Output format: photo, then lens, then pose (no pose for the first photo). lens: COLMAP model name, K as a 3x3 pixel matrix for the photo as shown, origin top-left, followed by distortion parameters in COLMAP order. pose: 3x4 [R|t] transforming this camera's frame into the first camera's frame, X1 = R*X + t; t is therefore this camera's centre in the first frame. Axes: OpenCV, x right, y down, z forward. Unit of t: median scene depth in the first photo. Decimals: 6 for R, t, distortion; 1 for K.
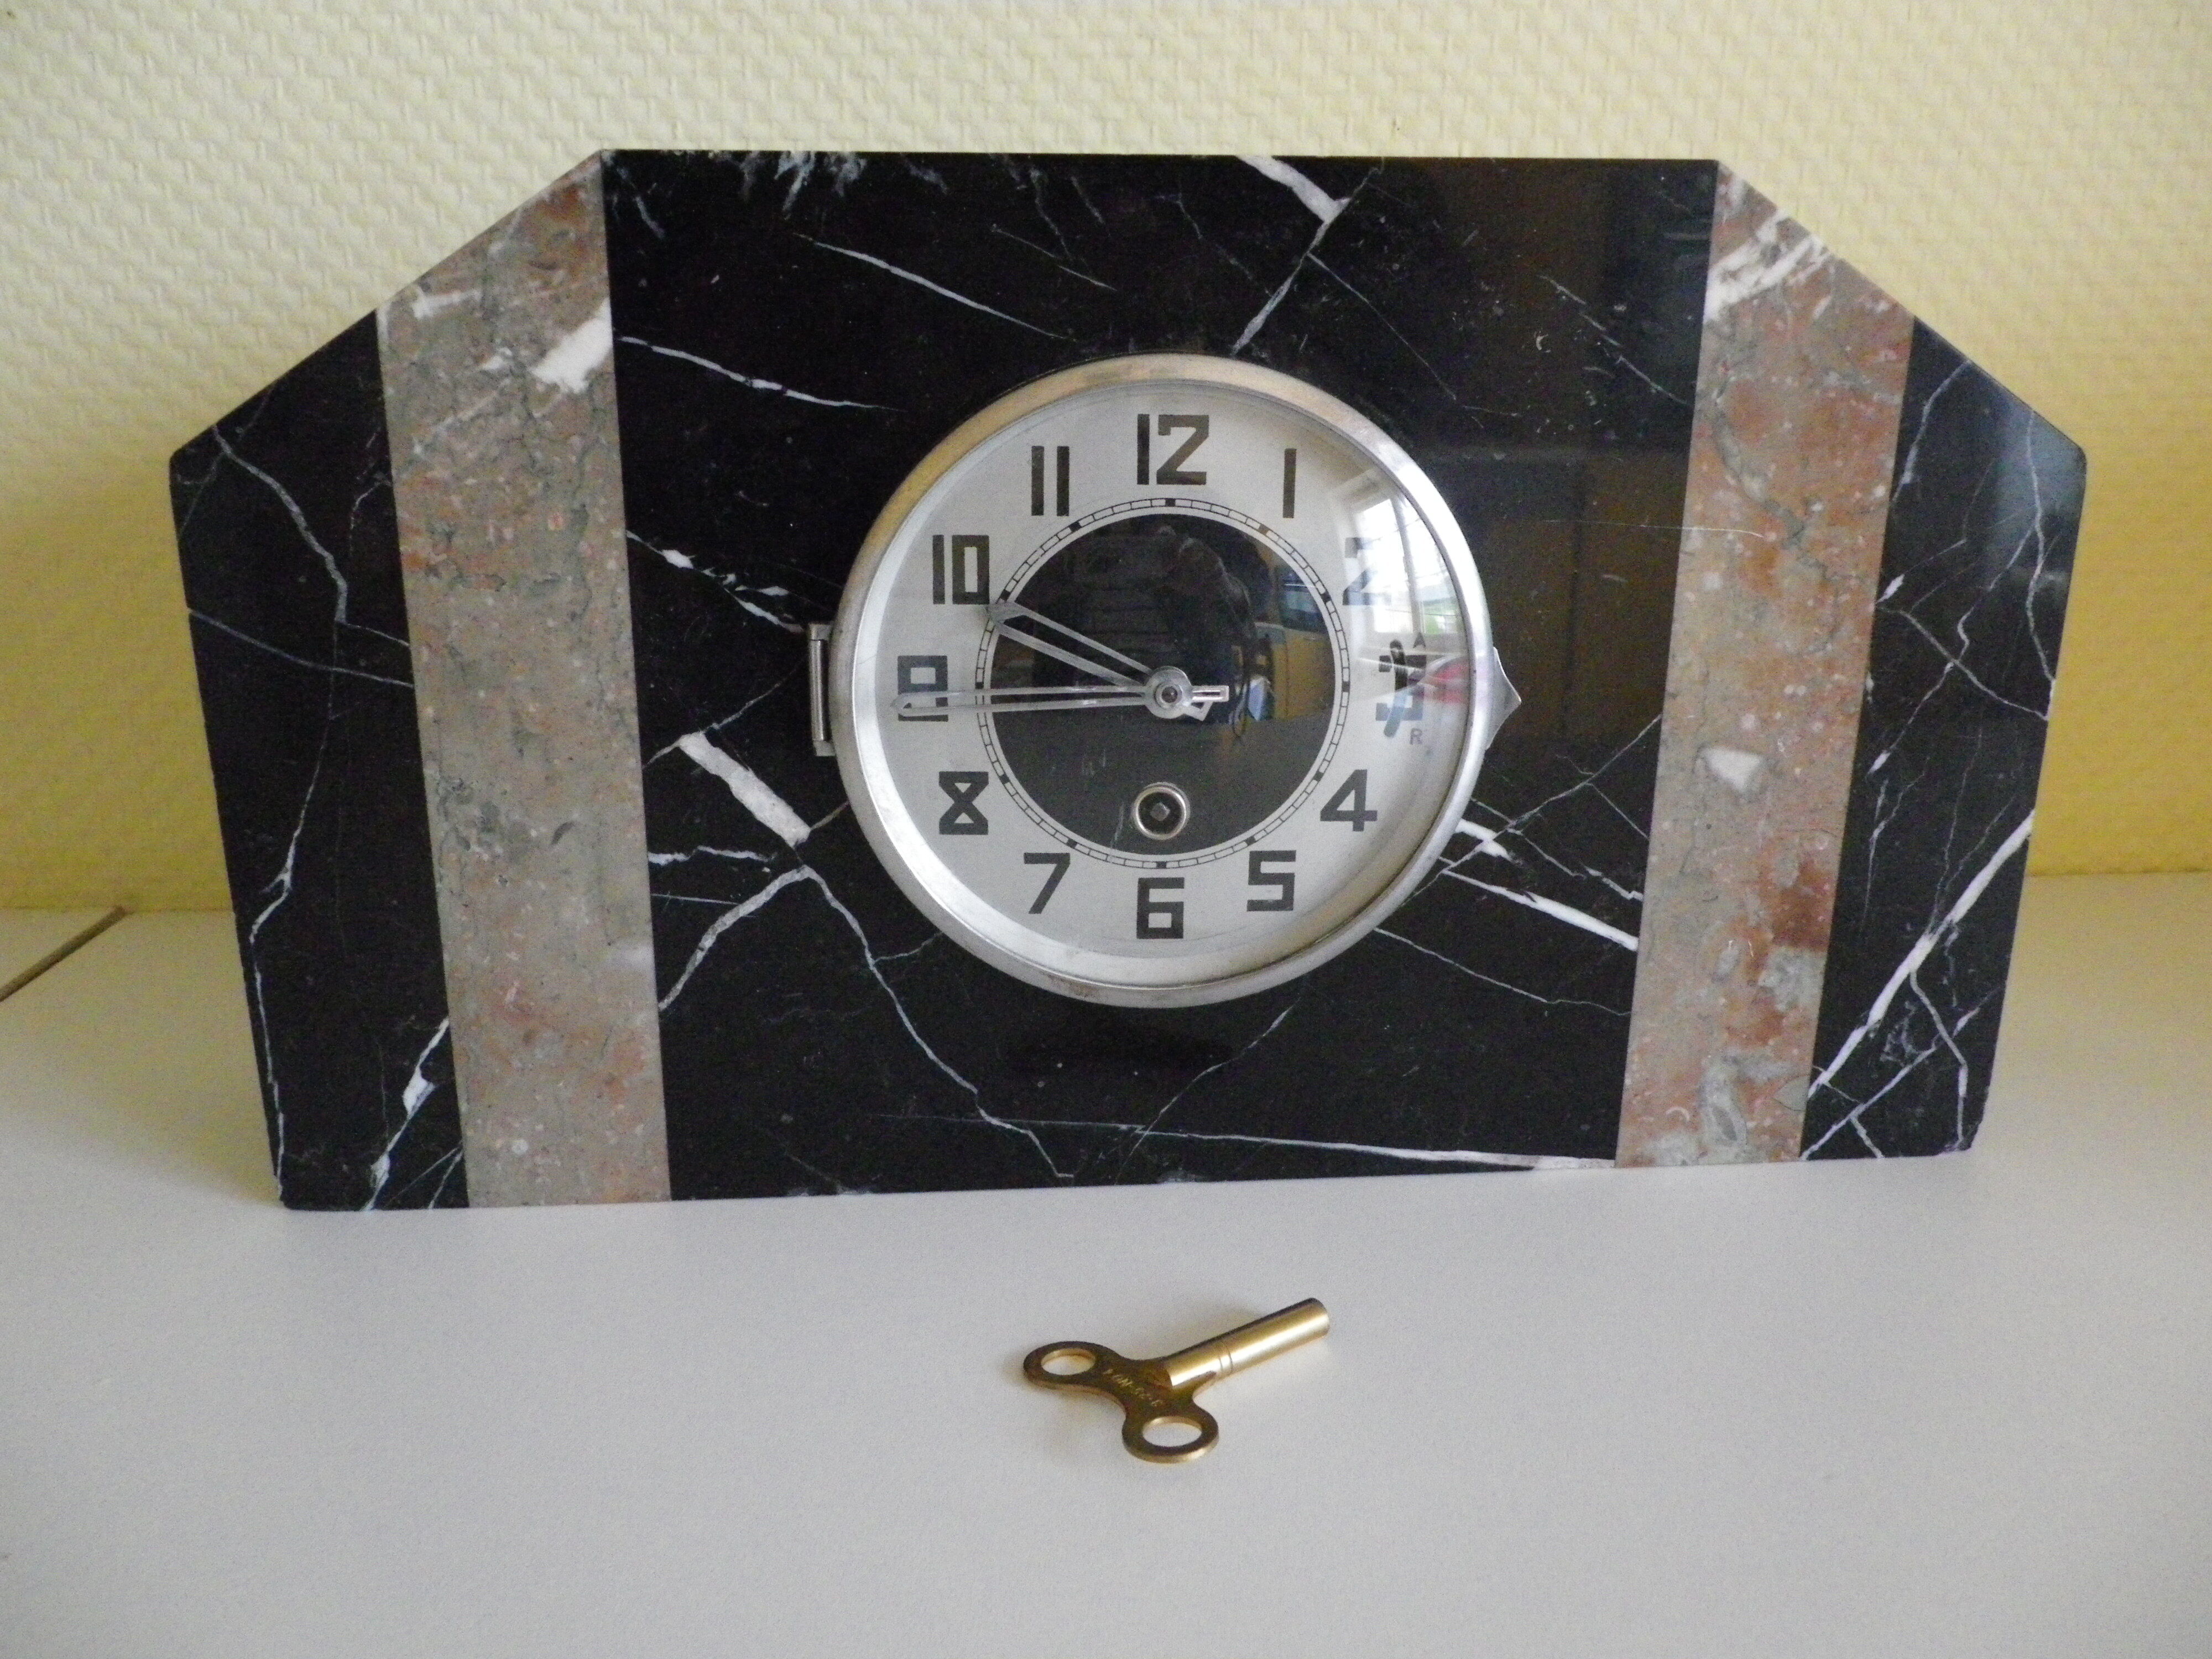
lens RADIAL K [[1694.5, 0, 1110.0], [0, 1694.5, 822.2], [0, 0, 1]] dist [0.009457, -0.006022]
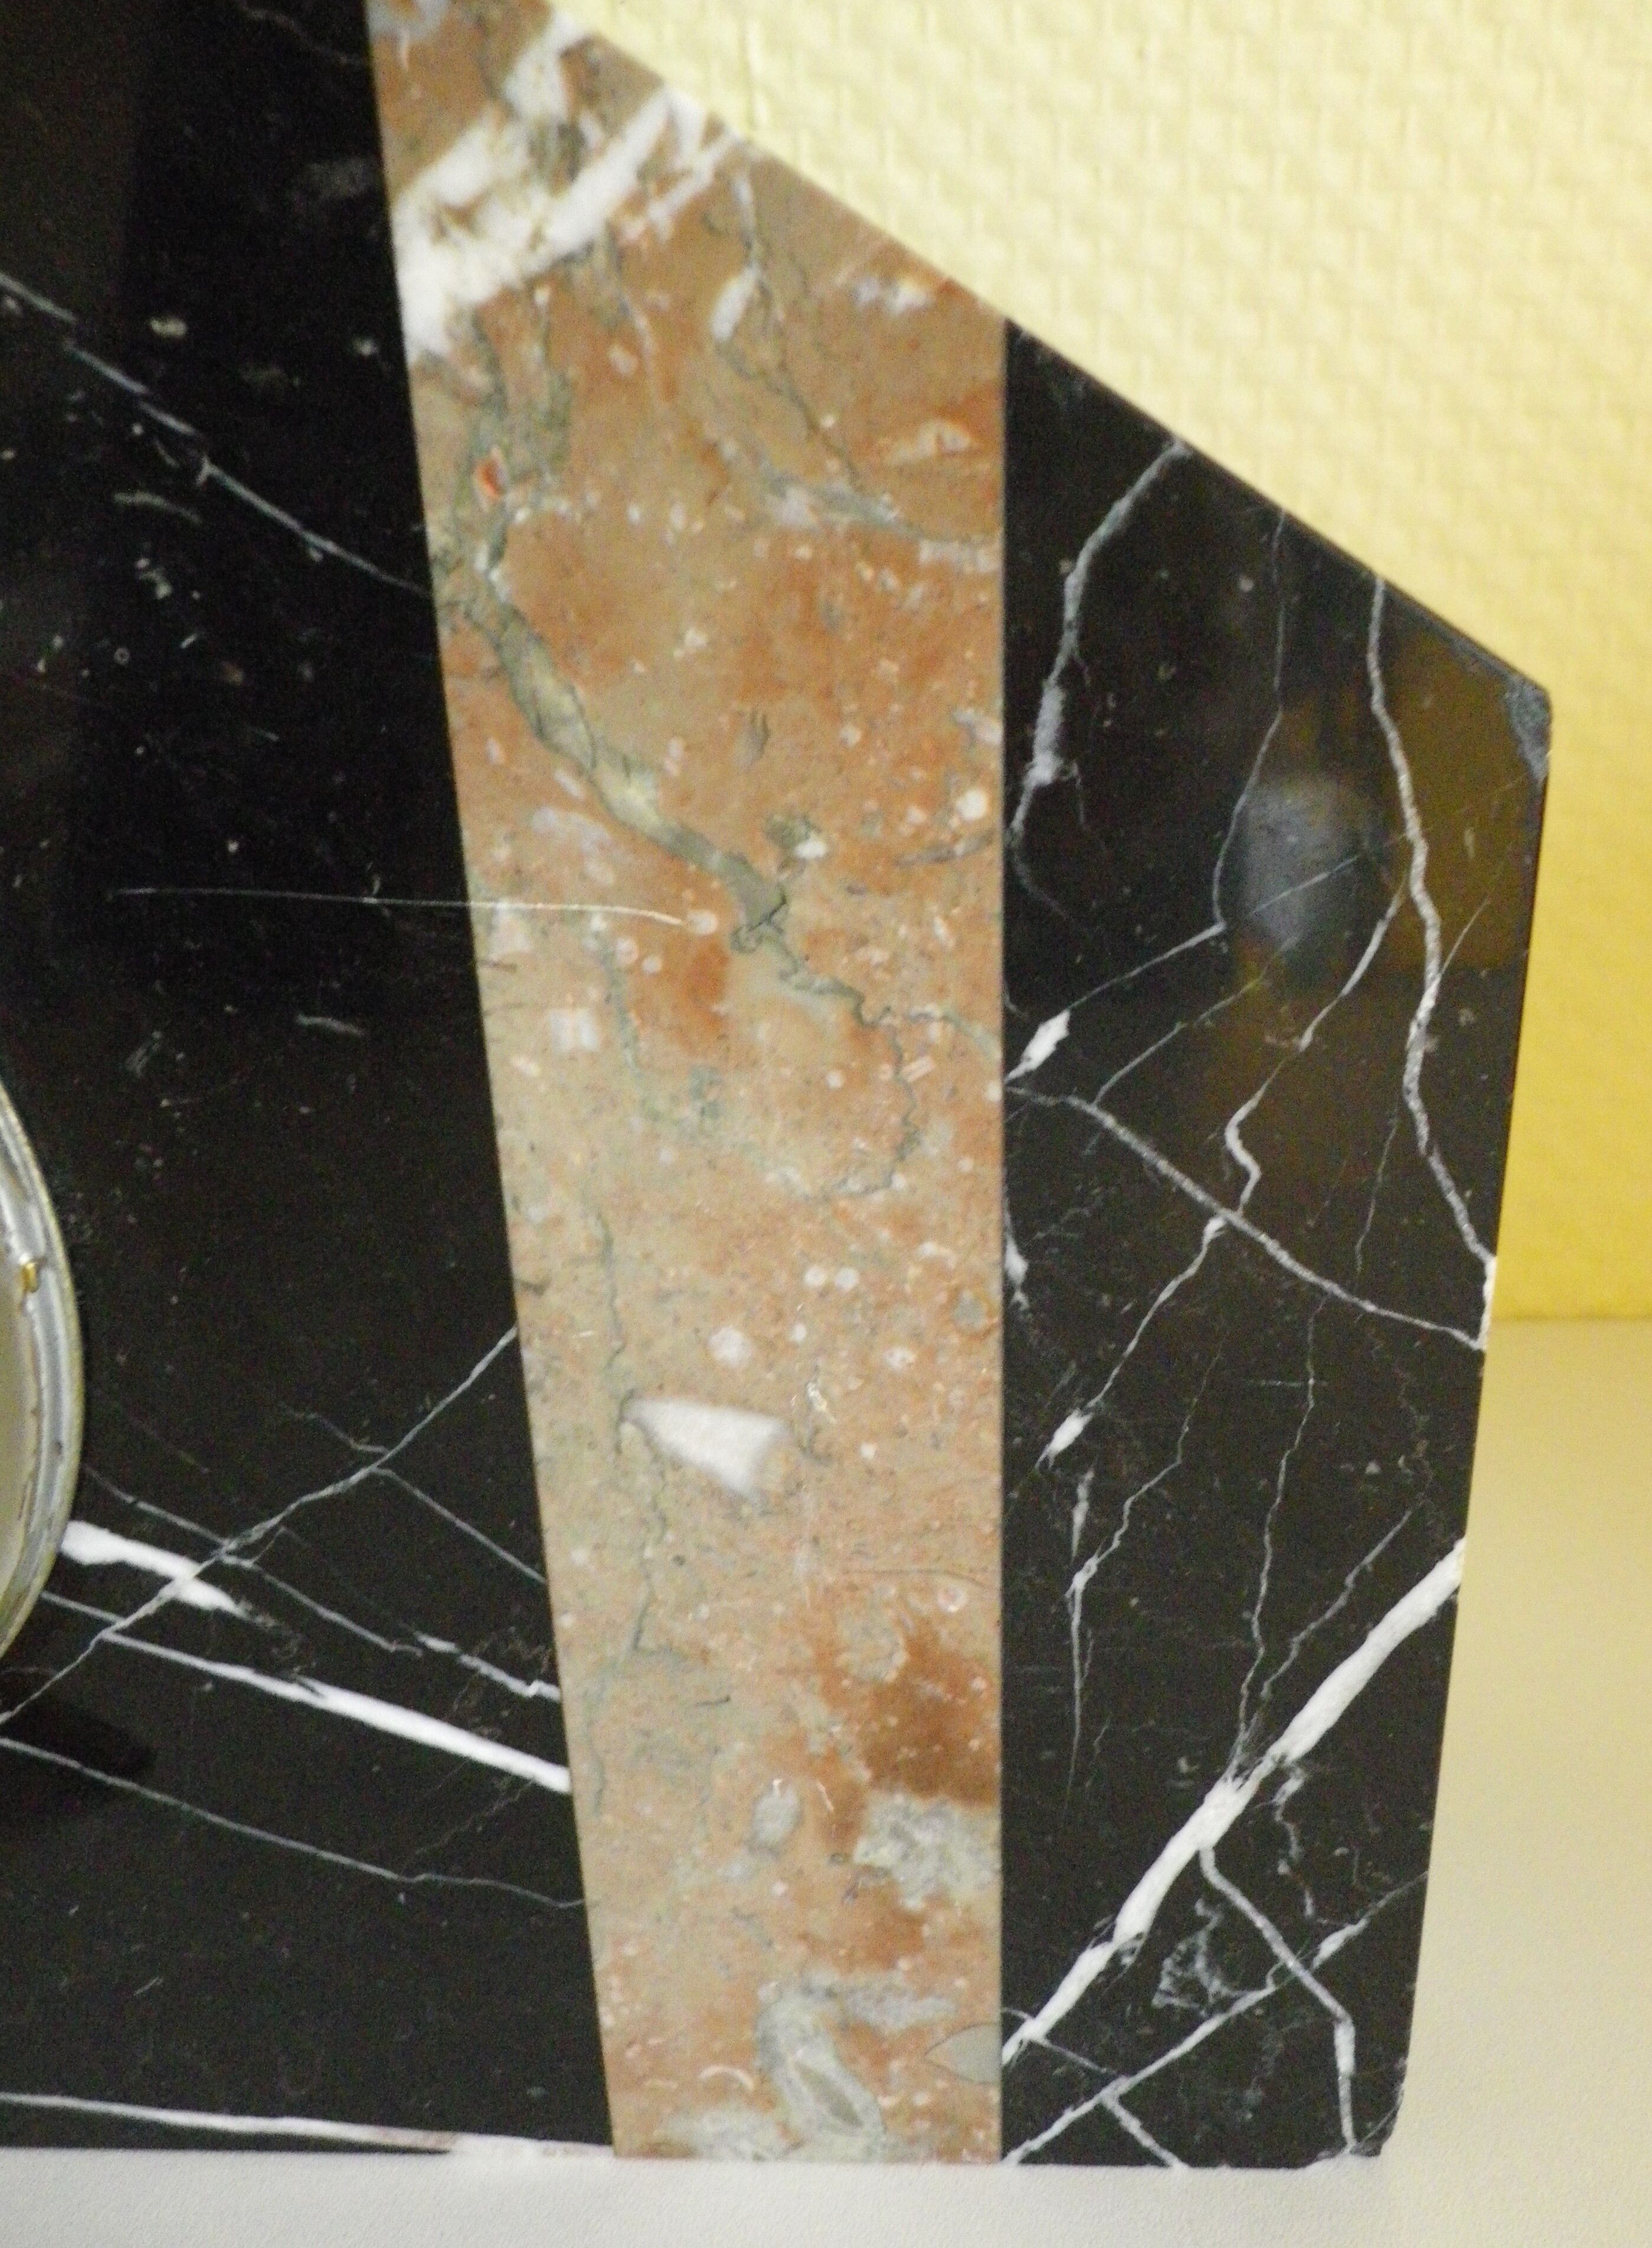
lens RADIAL K [[1802.5, 0, 886.2], [0, 1802.5, 1164.8], [0, 0, 1]] dist [0.006431, -0.002984]
pose [[0.991633, 0.017810, -0.127853, 0.473069], [-0.002225, 0.992647, 0.121021, -0.158772], [0.129068, -0.119724, 0.984382, 0.570788]]
